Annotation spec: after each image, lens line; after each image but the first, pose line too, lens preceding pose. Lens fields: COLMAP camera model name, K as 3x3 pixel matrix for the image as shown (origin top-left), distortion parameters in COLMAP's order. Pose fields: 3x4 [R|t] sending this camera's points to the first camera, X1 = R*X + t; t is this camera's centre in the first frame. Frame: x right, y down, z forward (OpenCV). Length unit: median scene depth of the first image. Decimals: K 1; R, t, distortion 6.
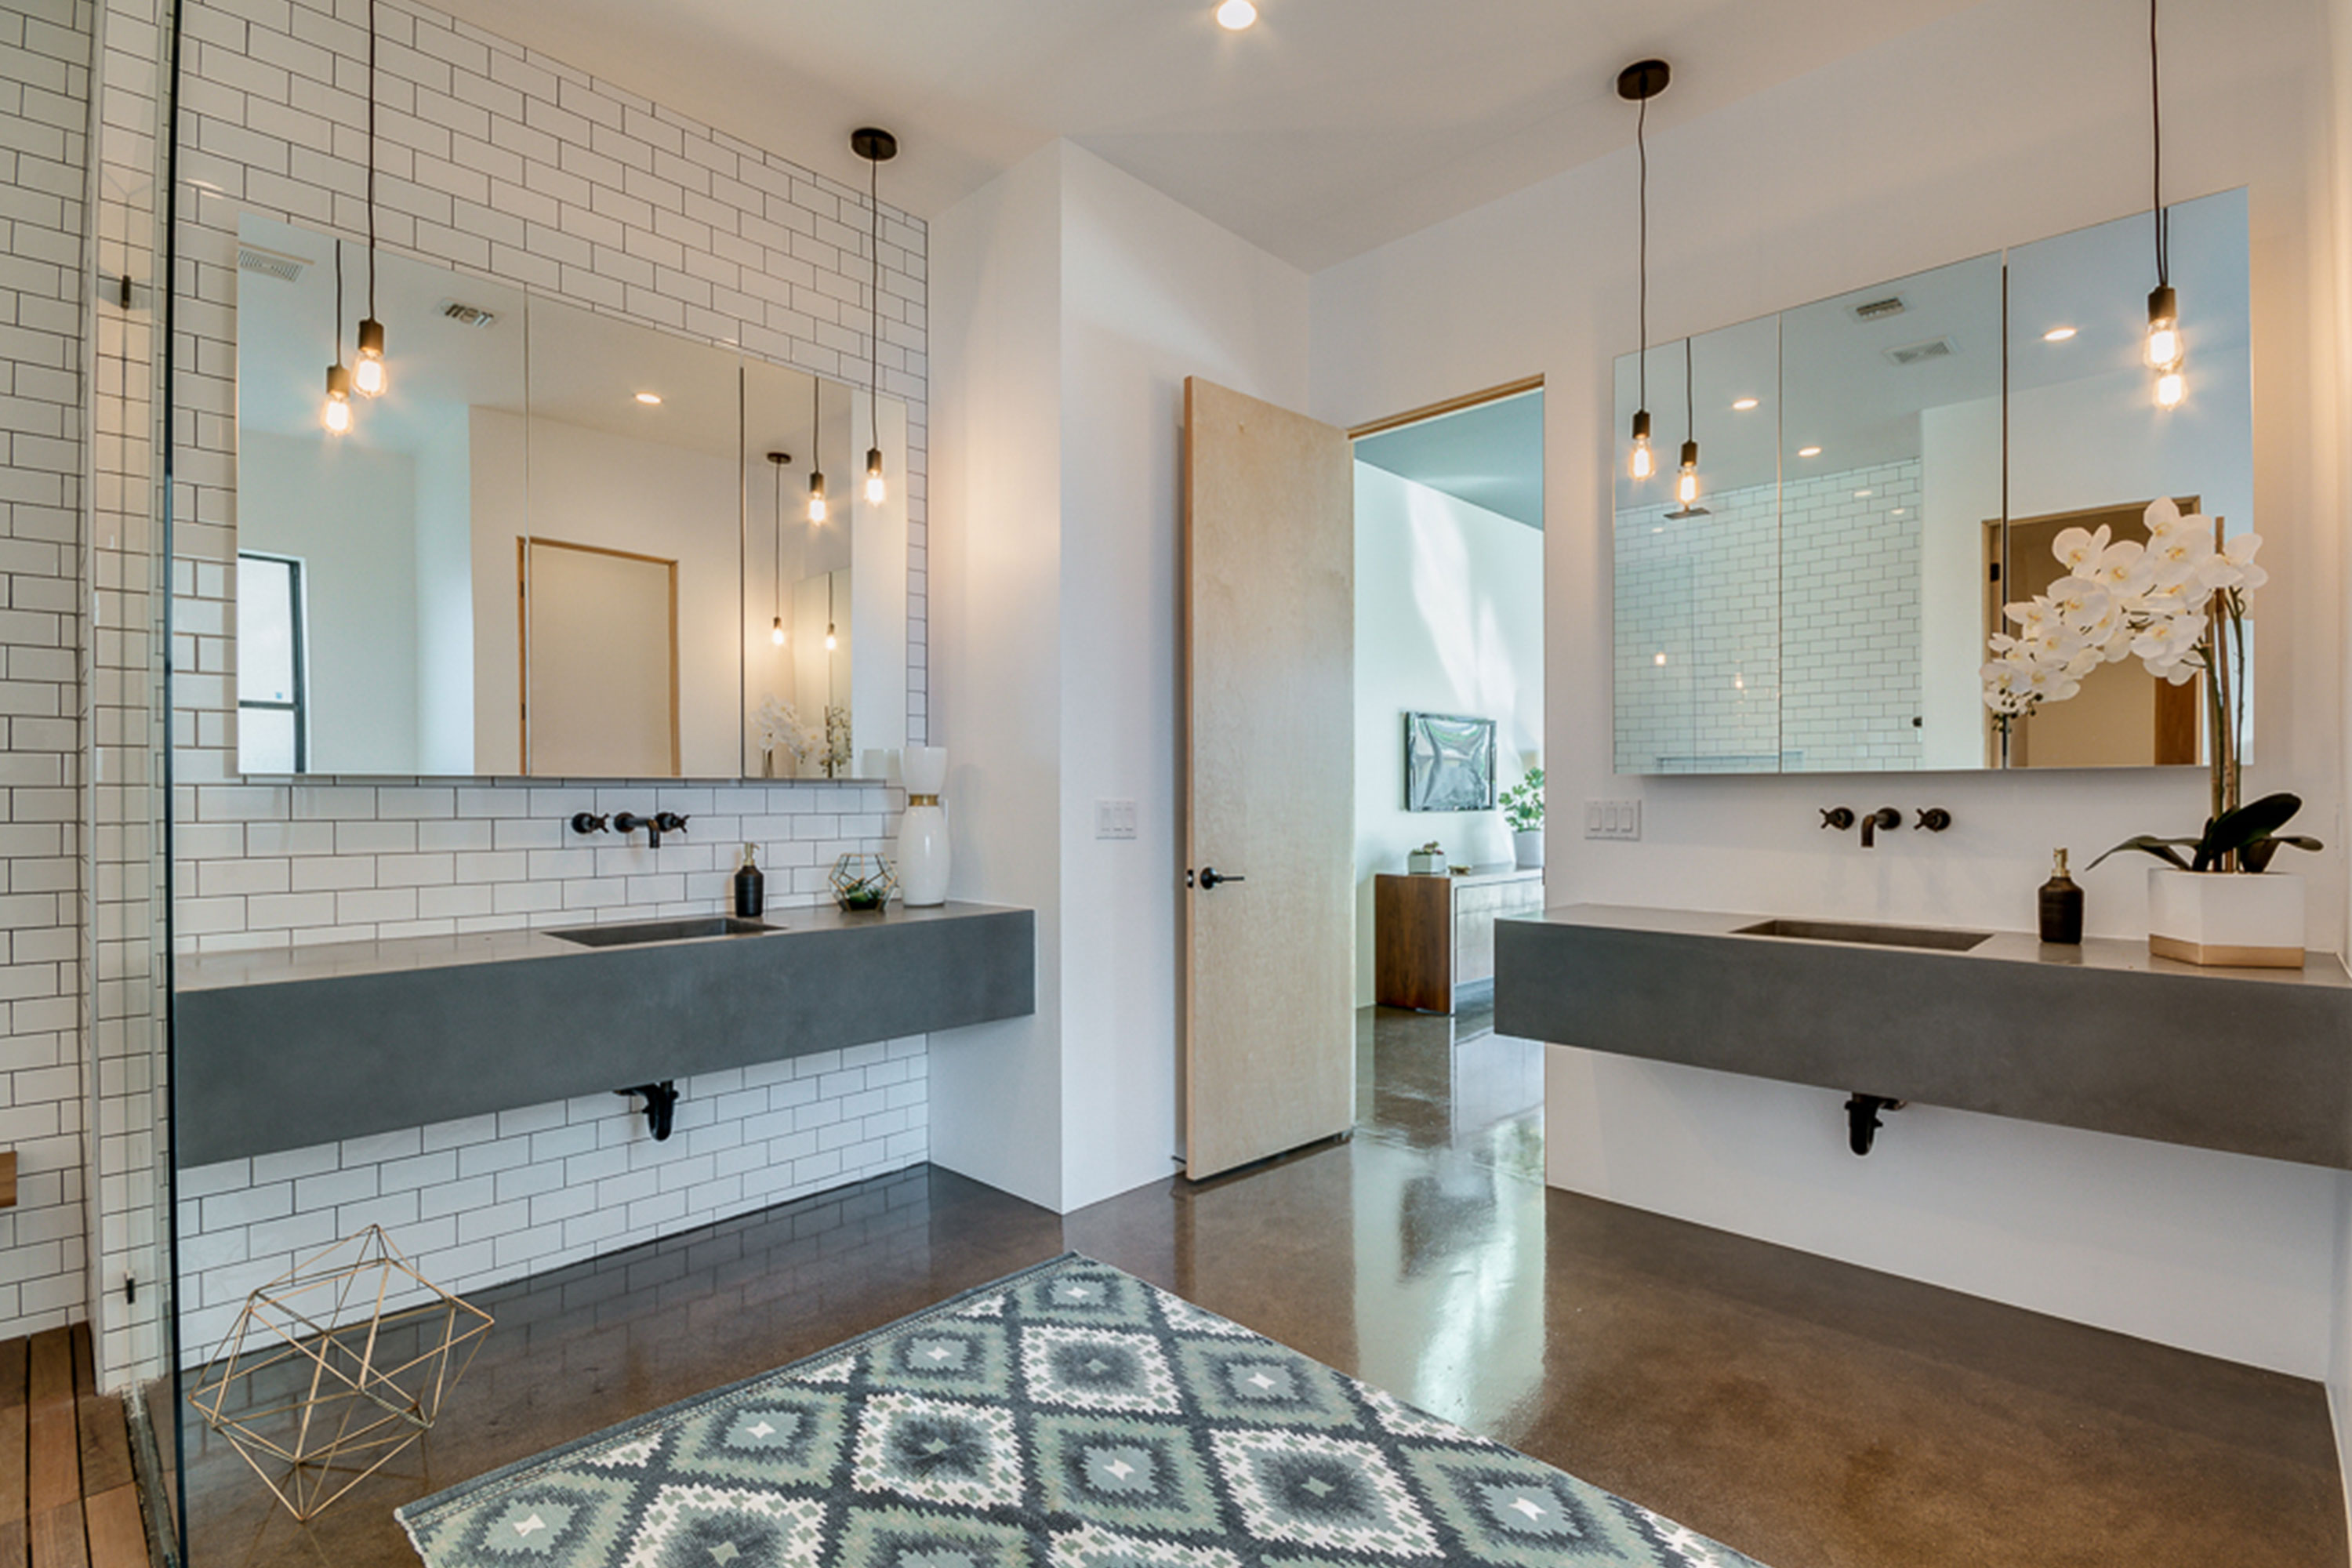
lens RADIAL K [[1109.4, 0, 1173.9], [0, 1109.4, 794.2], [0, 0, 1]] dist [-0.004466, -0.000296]
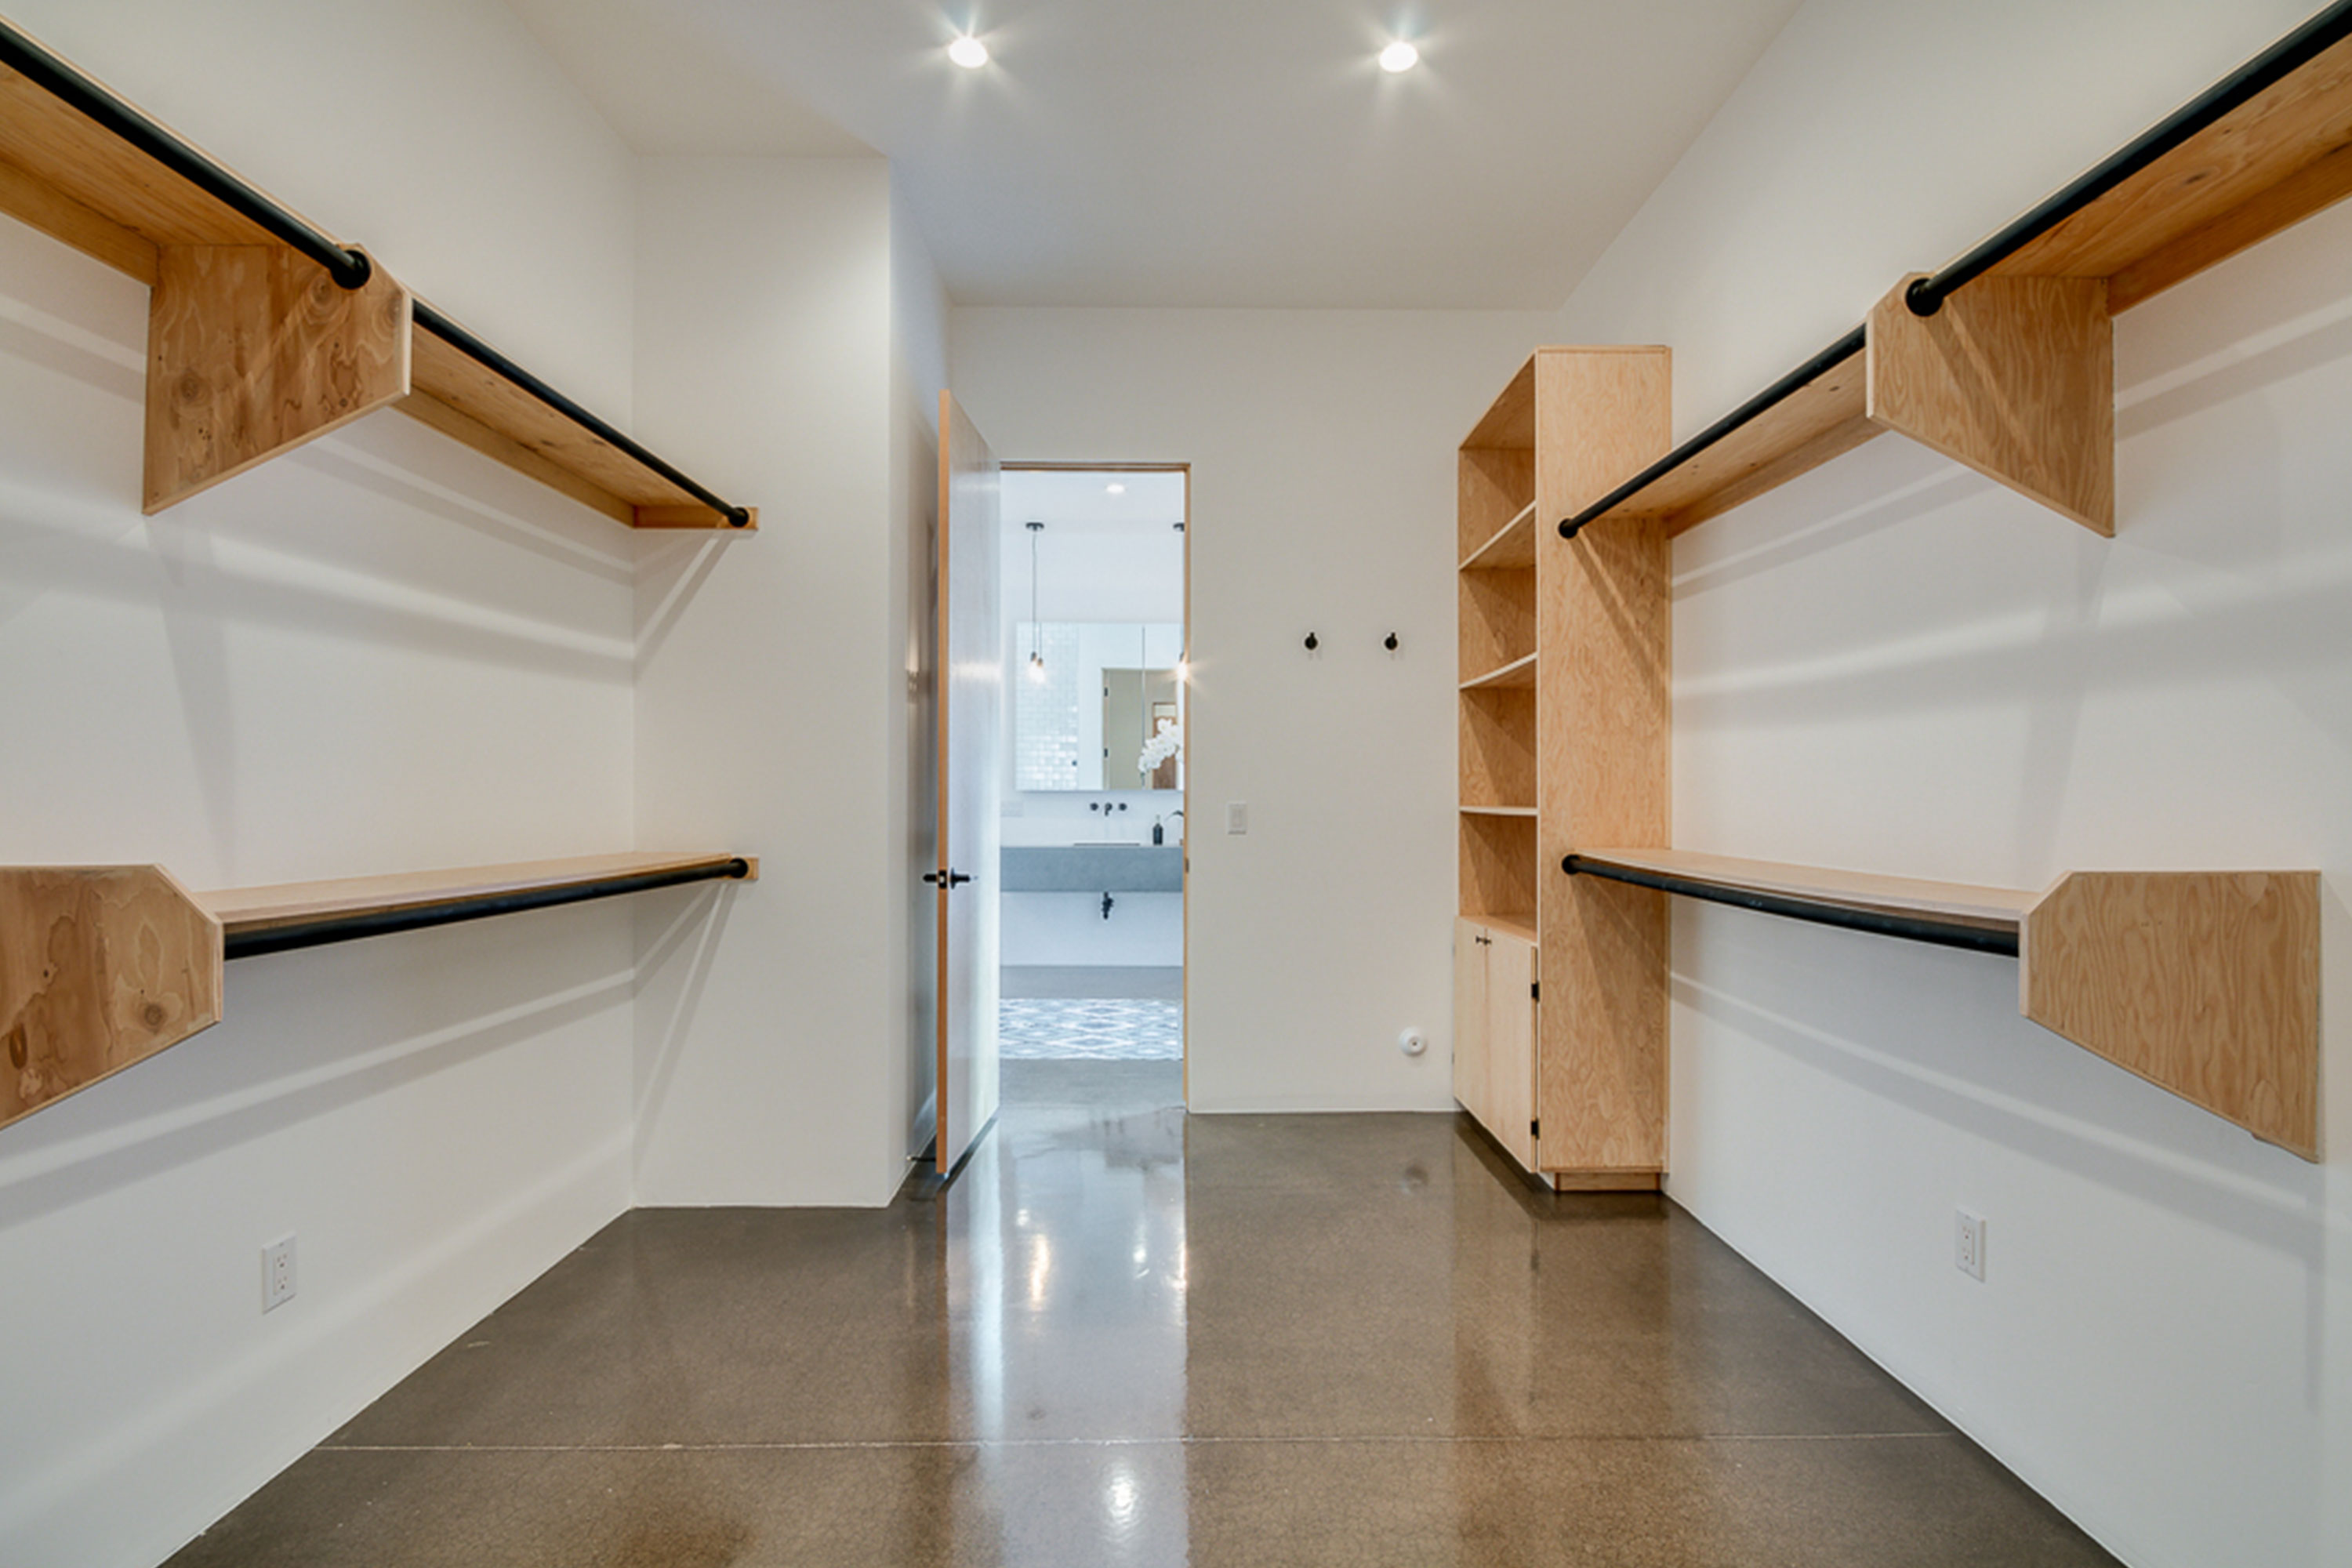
lens RADIAL K [[1109.4, 0, 1177.7], [0, 1109.4, 785.4], [0, 0, 1]] dist [-0.004466, -0.000296]
pose [[0.711853, 0.004045, 0.702317, -1.298388], [-0.001752, 0.999991, -0.003983, -0.022730], [-0.702326, 0.001605, 0.711853, -1.222353]]
